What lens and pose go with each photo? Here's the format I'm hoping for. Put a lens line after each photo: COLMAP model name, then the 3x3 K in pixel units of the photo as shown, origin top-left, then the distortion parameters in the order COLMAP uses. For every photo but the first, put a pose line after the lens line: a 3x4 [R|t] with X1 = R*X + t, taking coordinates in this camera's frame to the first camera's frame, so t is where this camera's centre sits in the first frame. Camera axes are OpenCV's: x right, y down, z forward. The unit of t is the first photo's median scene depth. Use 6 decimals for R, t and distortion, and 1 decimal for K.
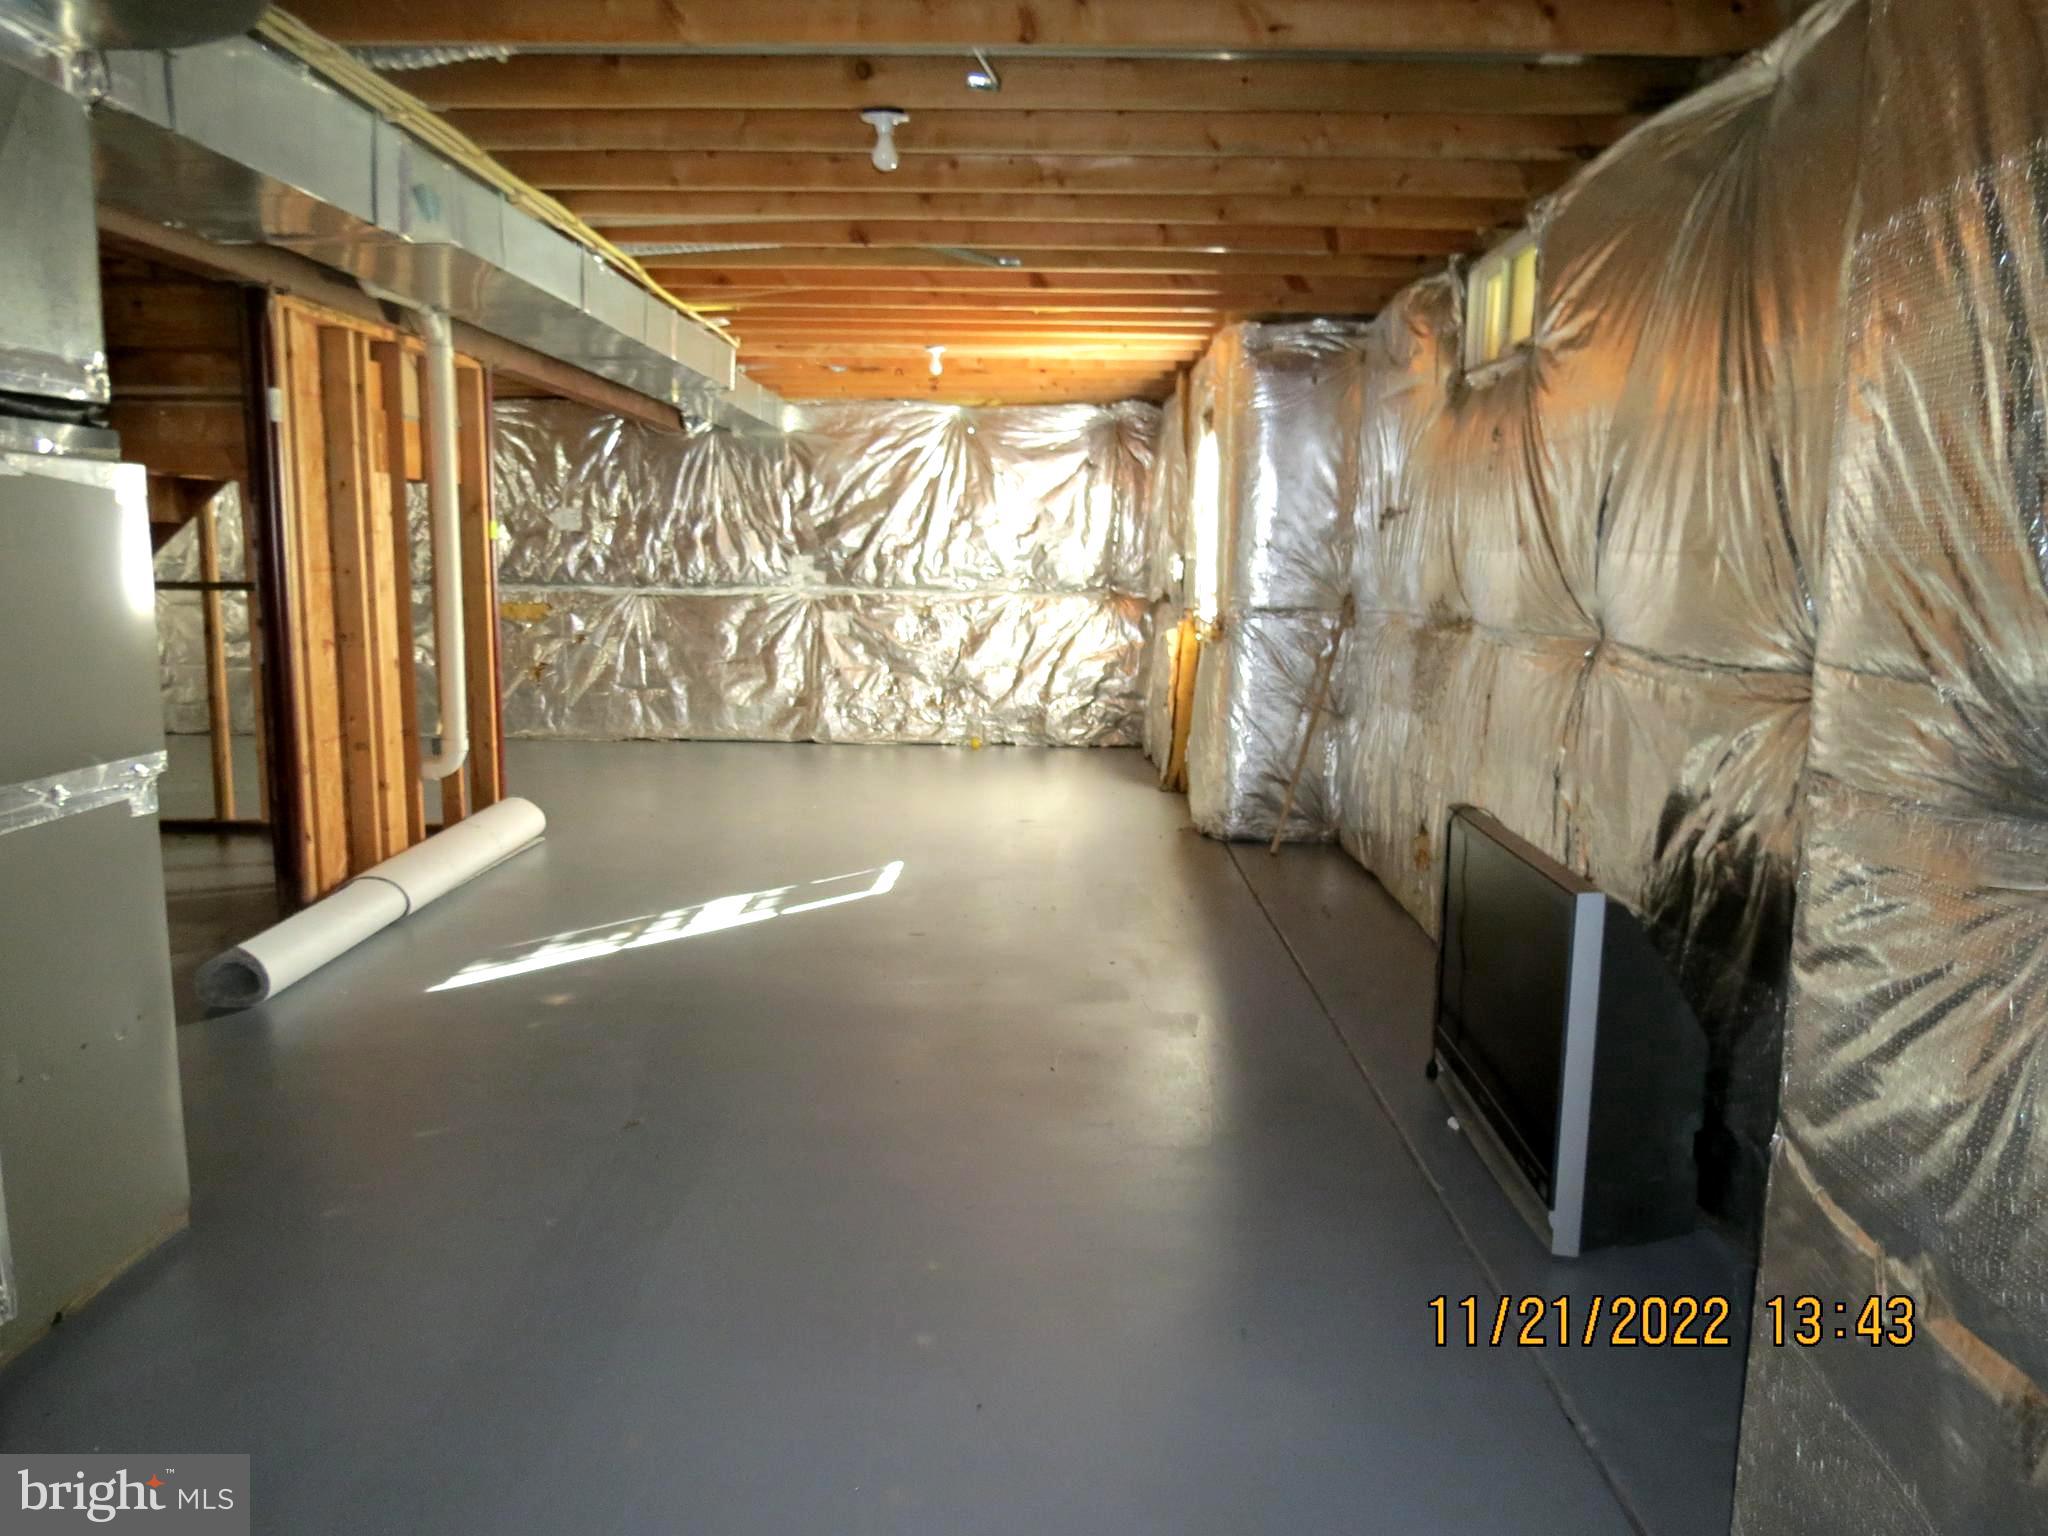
lens RADIAL K [[1447.8, 0, 1024.0], [0, 1447.8, 768.0], [0, 0, 1]] dist [-0.039804, 0.023563]
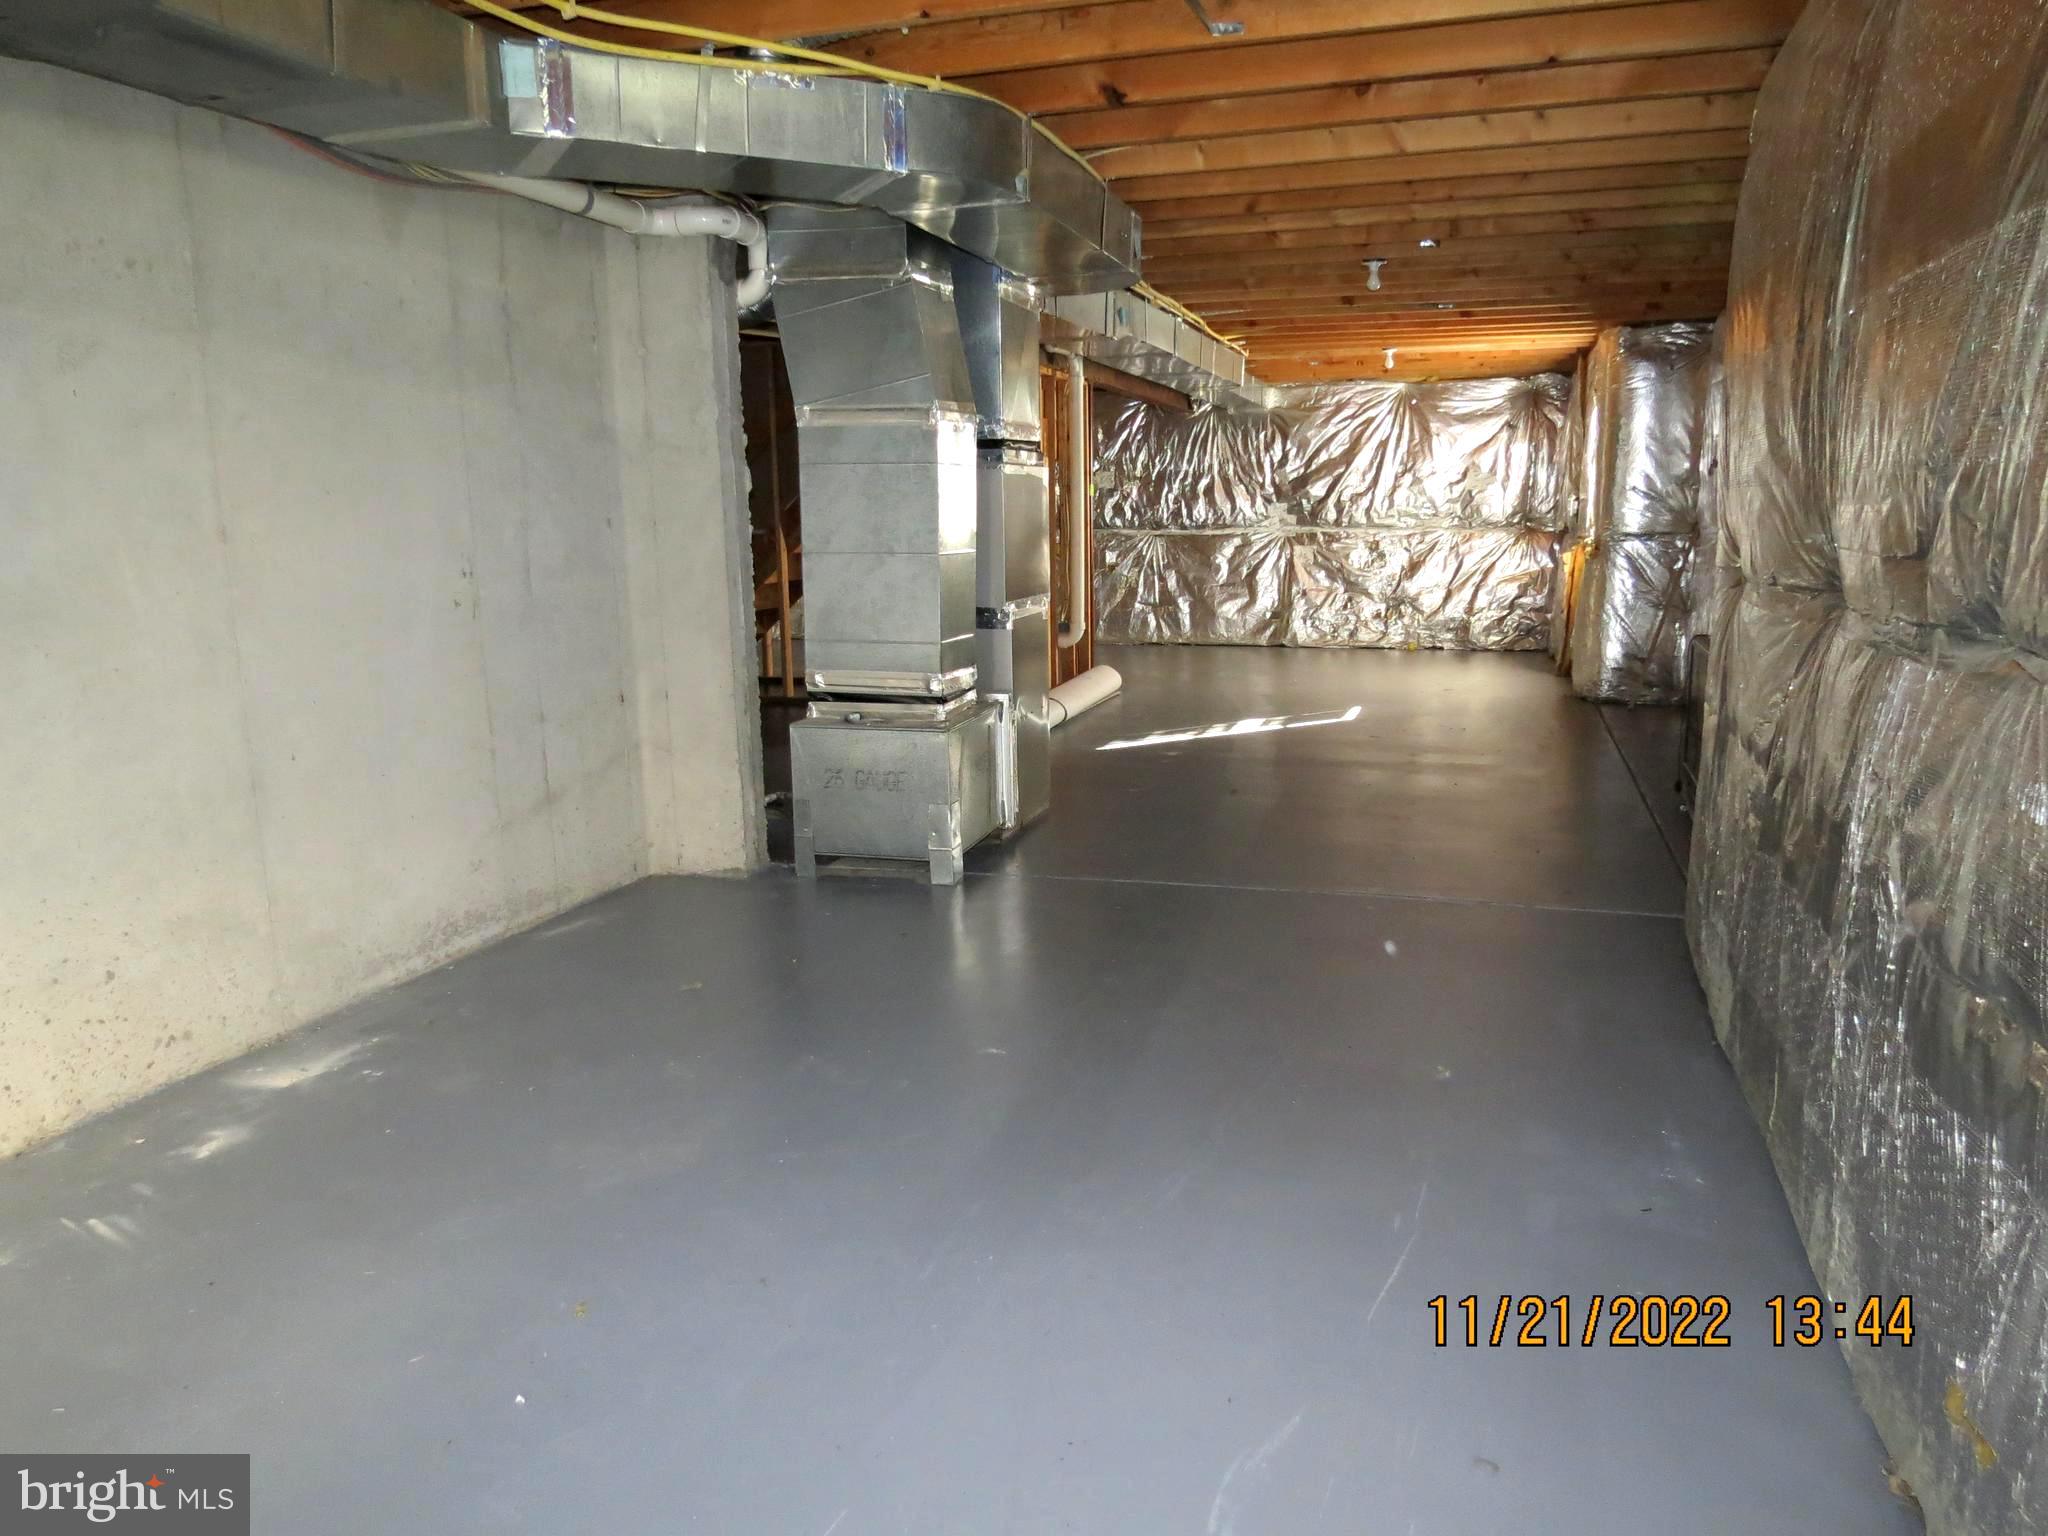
lens RADIAL K [[1447.8, 0, 1024.0], [0, 1447.8, 768.0], [0, 0, 1]] dist [-0.039804, 0.023563]
pose [[0.957377, 0.027260, -0.287551, 0.008143], [-0.017503, 0.999182, 0.036445, 0.049309], [0.288309, -0.029859, 0.957072, -0.326745]]
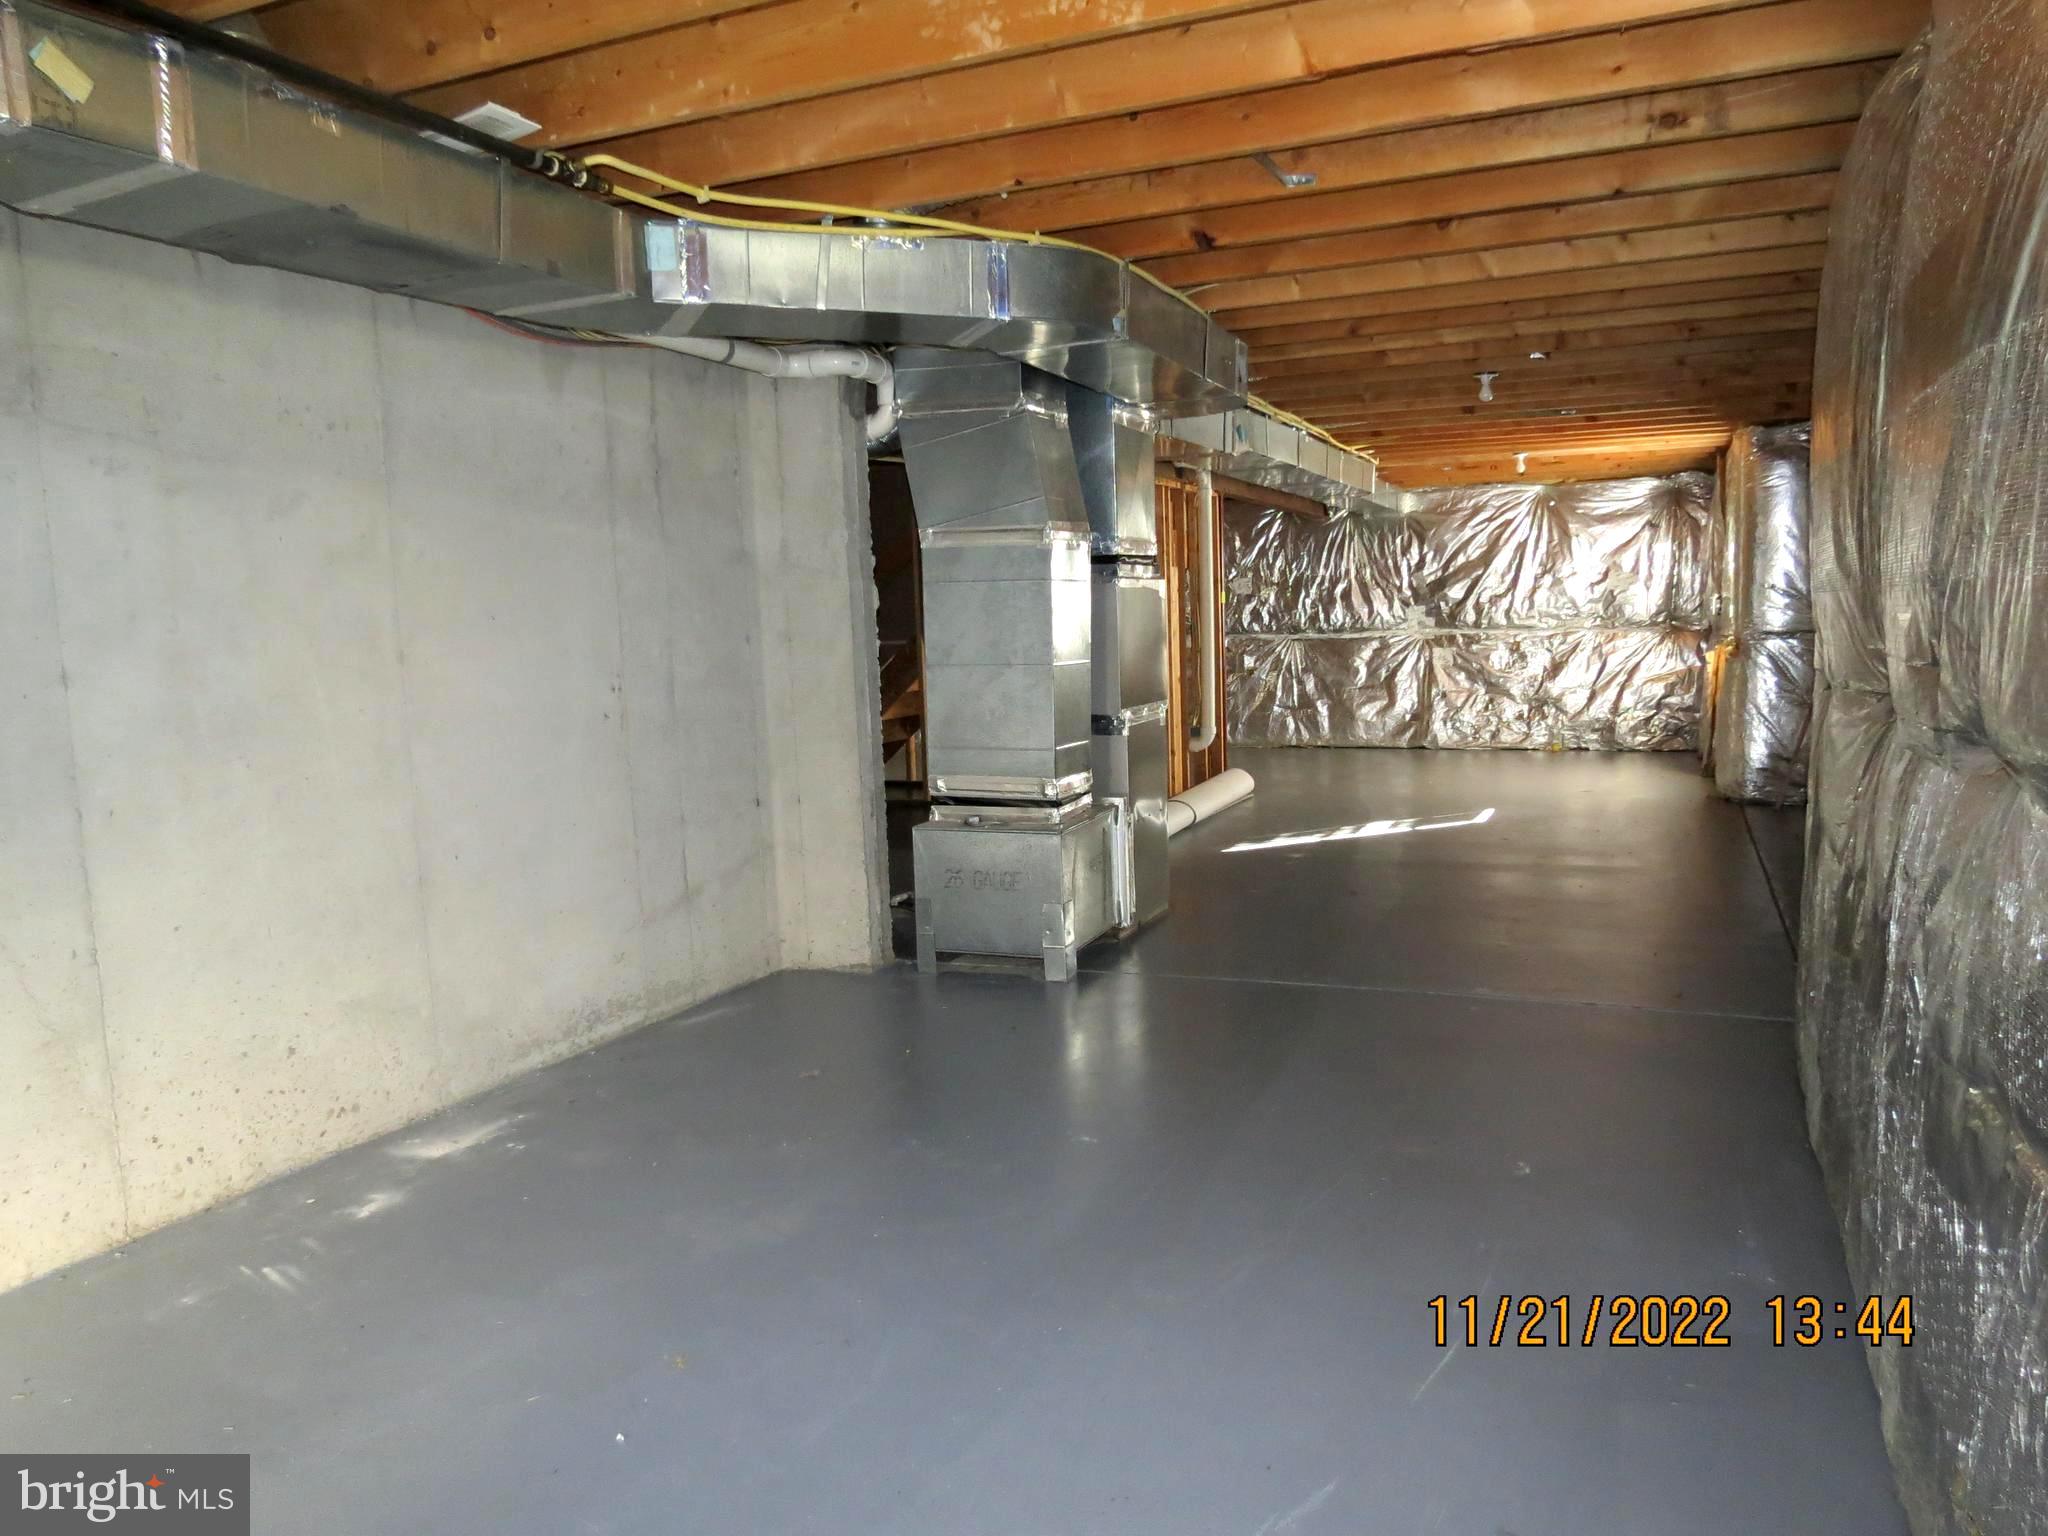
lens RADIAL K [[1447.8, 0, 1024.0], [0, 1447.8, 768.0], [0, 0, 1]] dist [-0.039804, 0.023563]
pose [[0.920444, 0.002267, -0.390868, 0.030990], [-0.016270, 0.999339, -0.032518, 0.048879], [0.390535, 0.036290, 0.919872, -0.342306]]
